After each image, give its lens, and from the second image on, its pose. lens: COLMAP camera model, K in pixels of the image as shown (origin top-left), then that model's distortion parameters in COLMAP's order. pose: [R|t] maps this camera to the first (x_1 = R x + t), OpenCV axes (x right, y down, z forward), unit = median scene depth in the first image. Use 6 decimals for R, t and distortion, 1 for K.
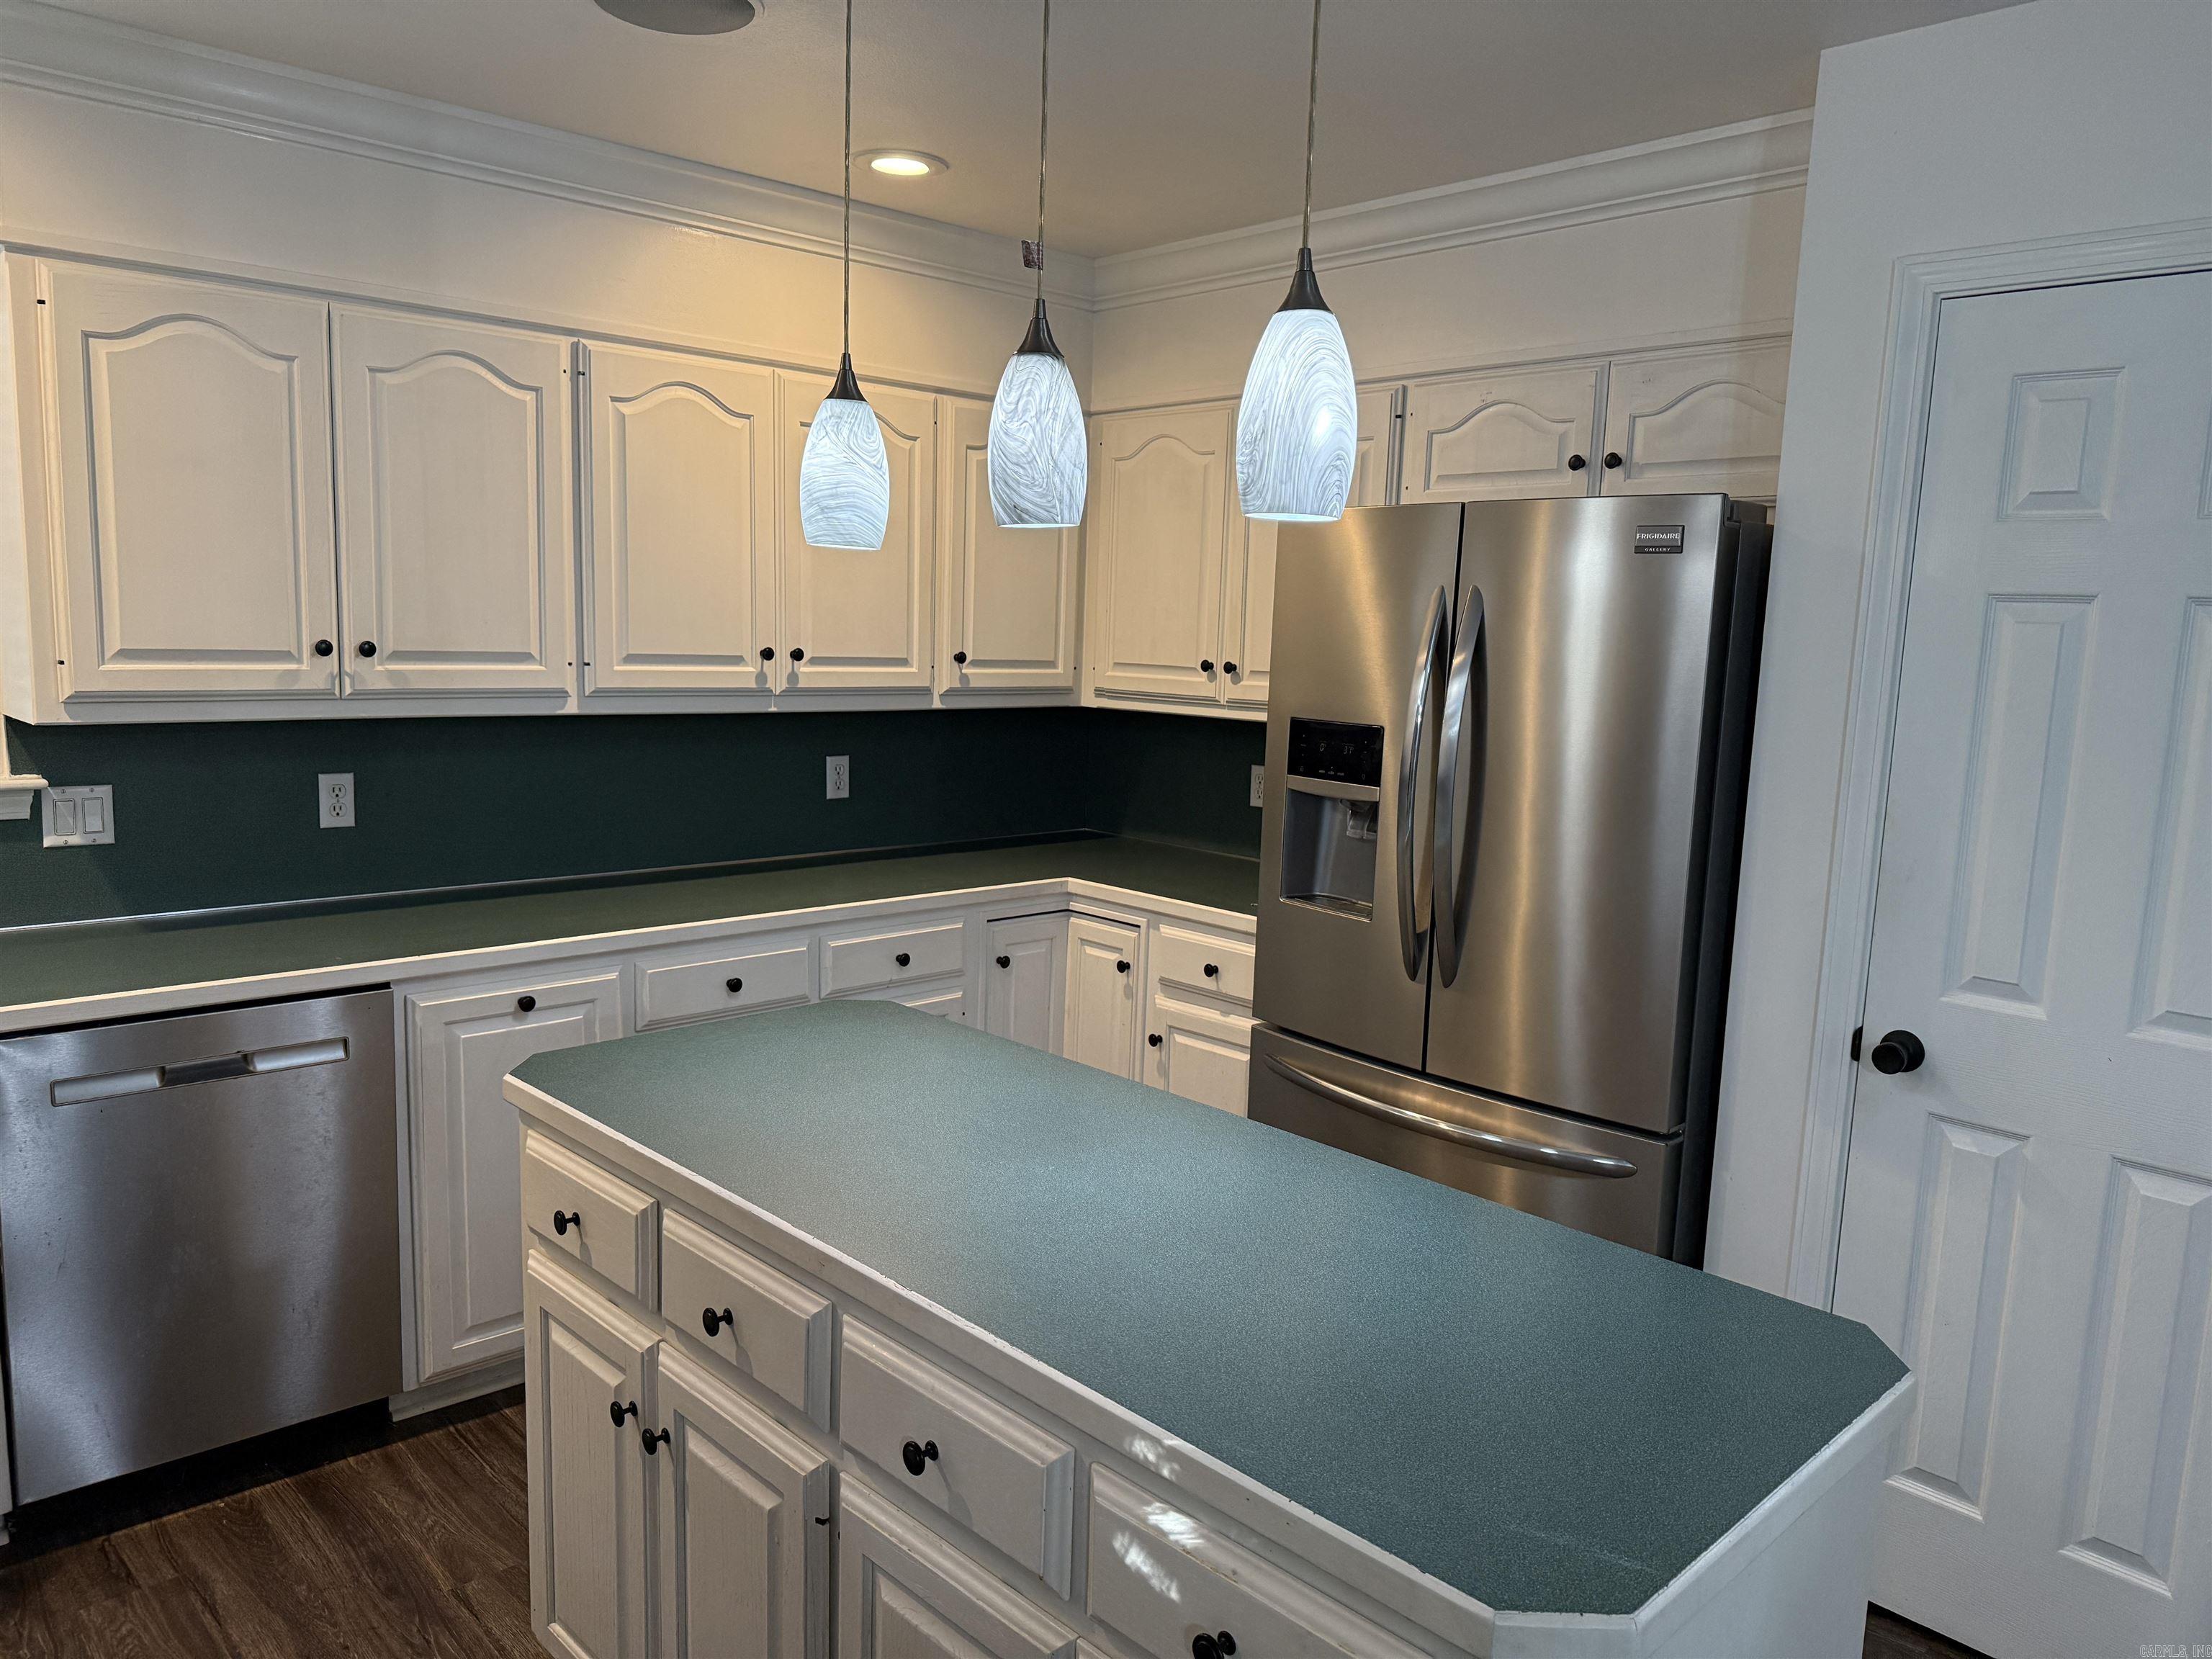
lens RADIAL K [[1549.6, 0, 1097.8], [0, 1549.6, 842.5], [0, 0, 1]] dist [0.116484, -0.173656]
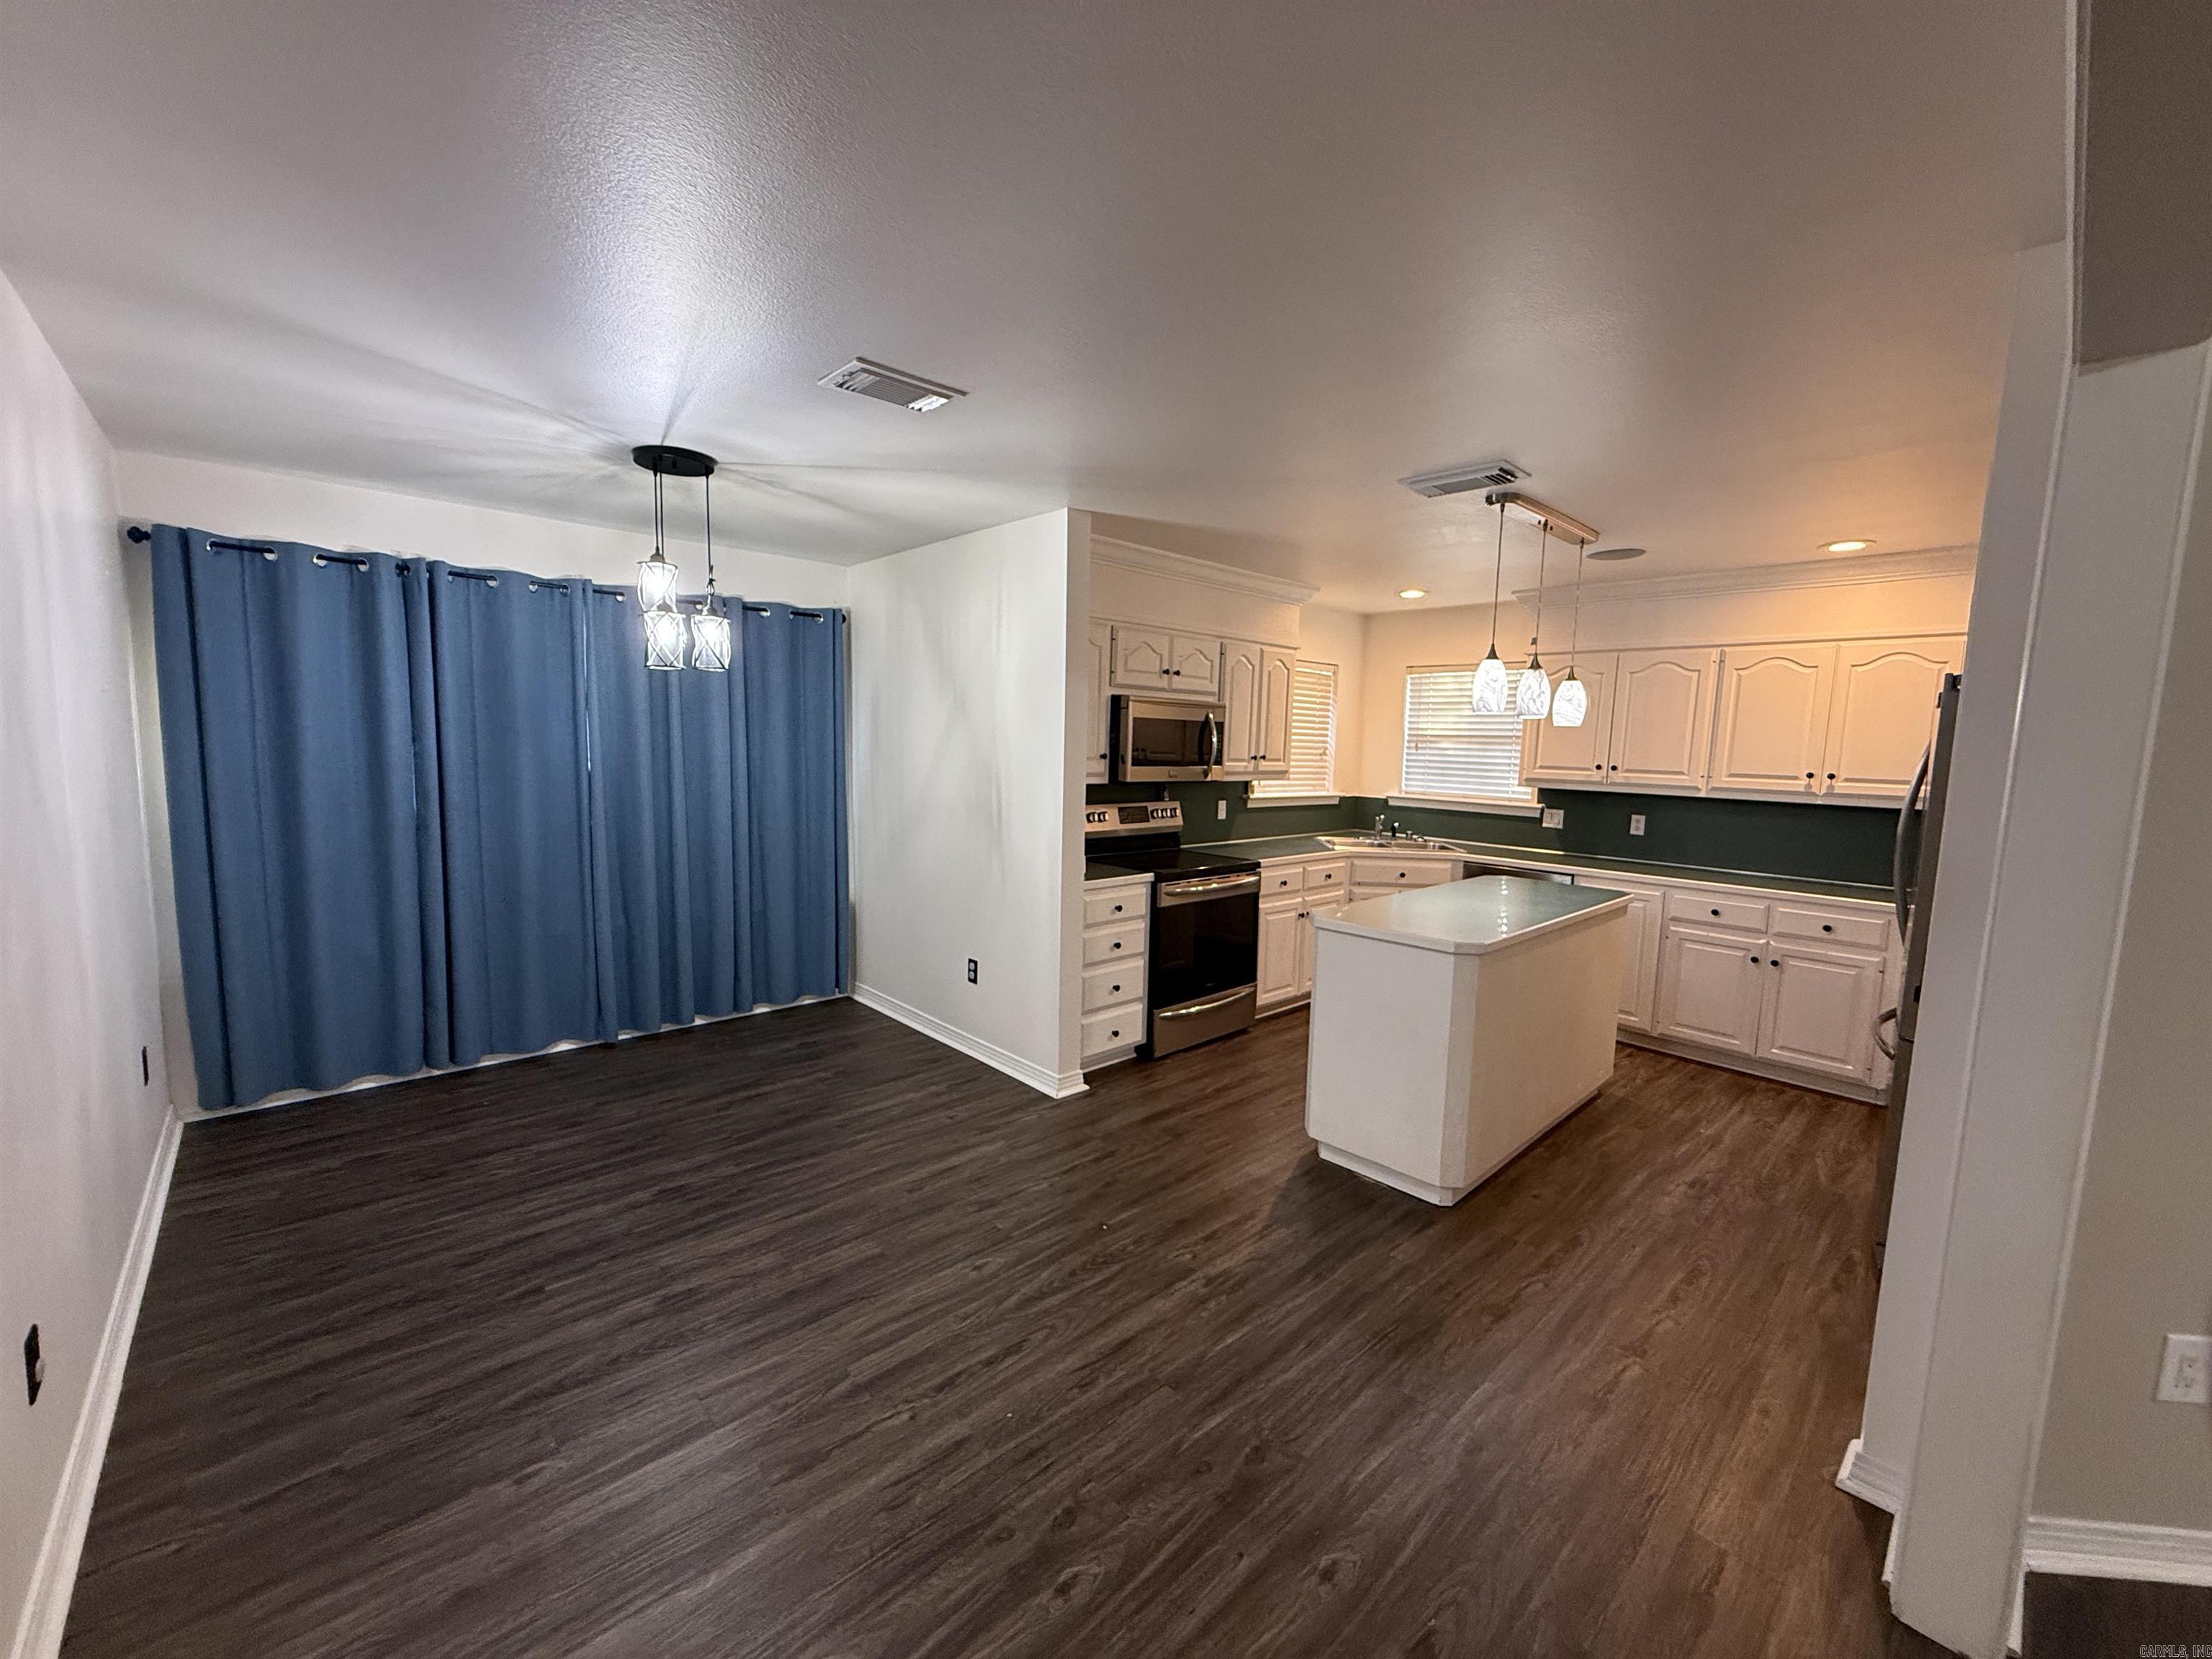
lens RADIAL K [[881.4, 0, 1094.7], [0, 881.4, 831.3], [0, 0, 1]] dist [0.002764, 0.000293]
pose [[-0.017156, 0.070065, -0.997395, 1.077308], [-0.173381, 0.982221, 0.071982, 0.037946], [0.984705, 0.174164, -0.004703, 0.068789]]
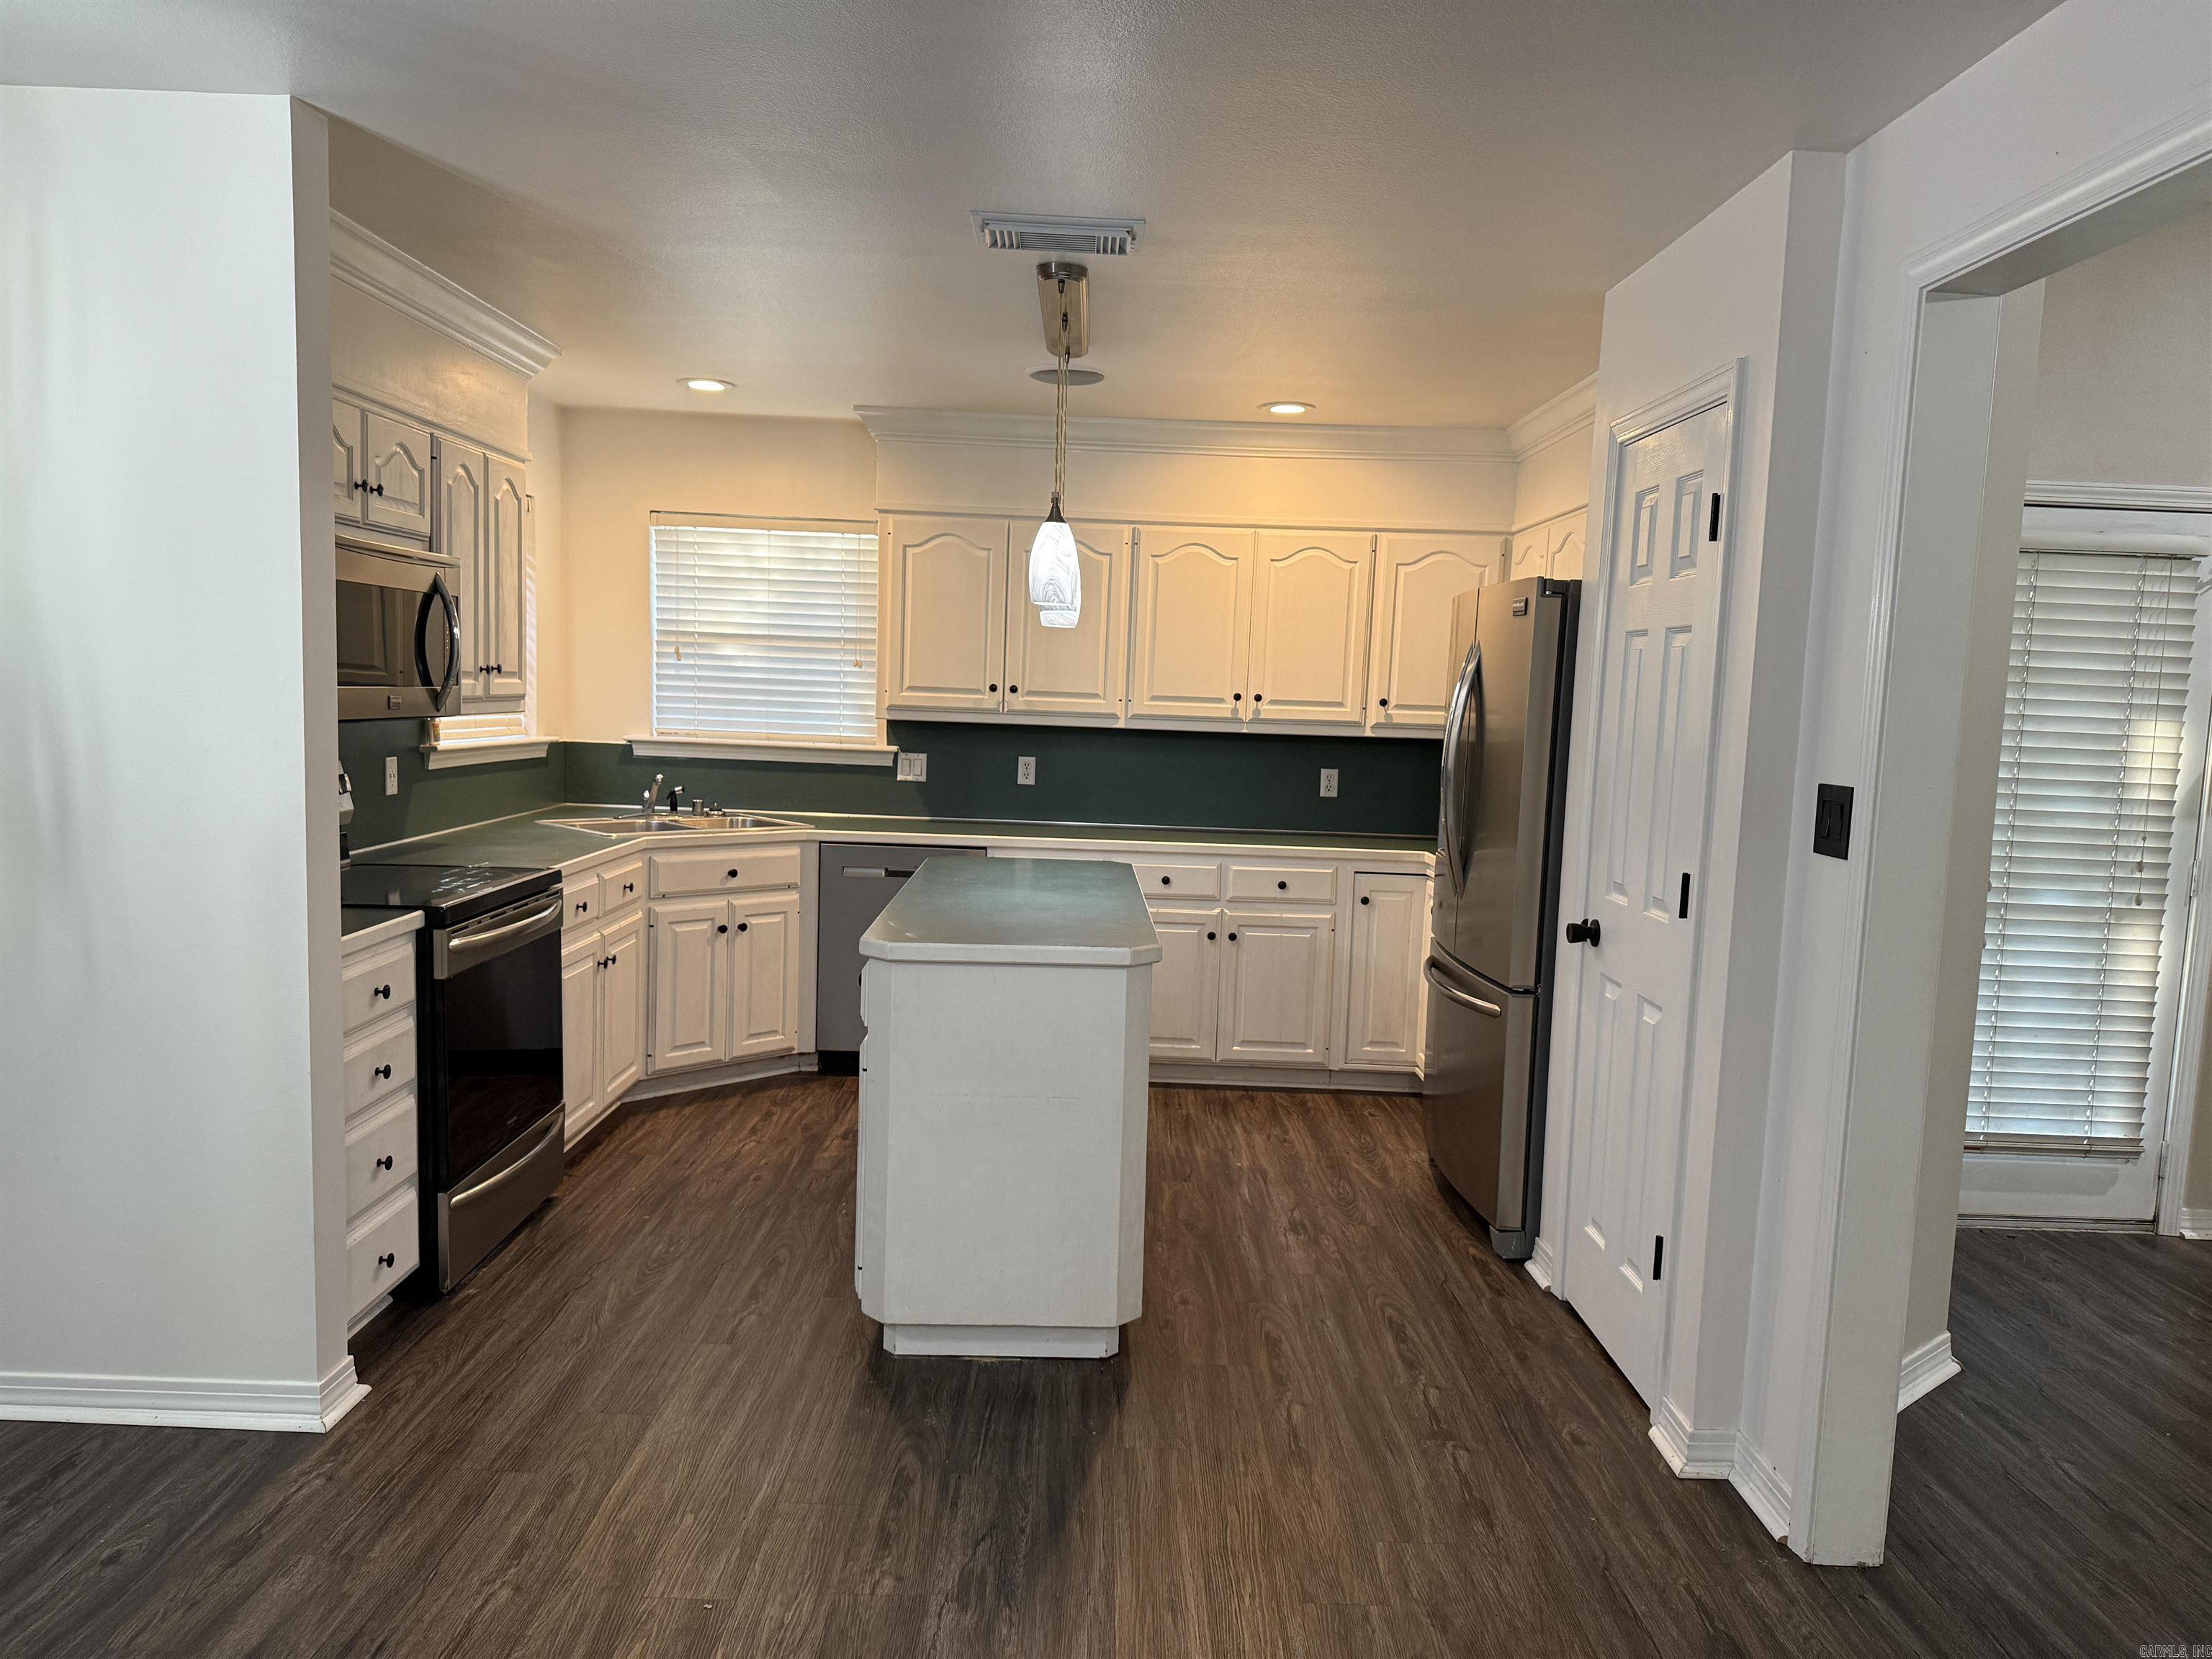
lens RADIAL K [[1549.6, 0, 1097.8], [0, 1549.6, 842.5], [0, 0, 1]] dist [0.116484, -0.173656]
pose [[0.727171, 0.061634, -0.683684, 0.889076], [-0.111483, 0.993342, -0.029024, 0.106699], [0.677343, 0.097325, 0.729201, -0.323628]]
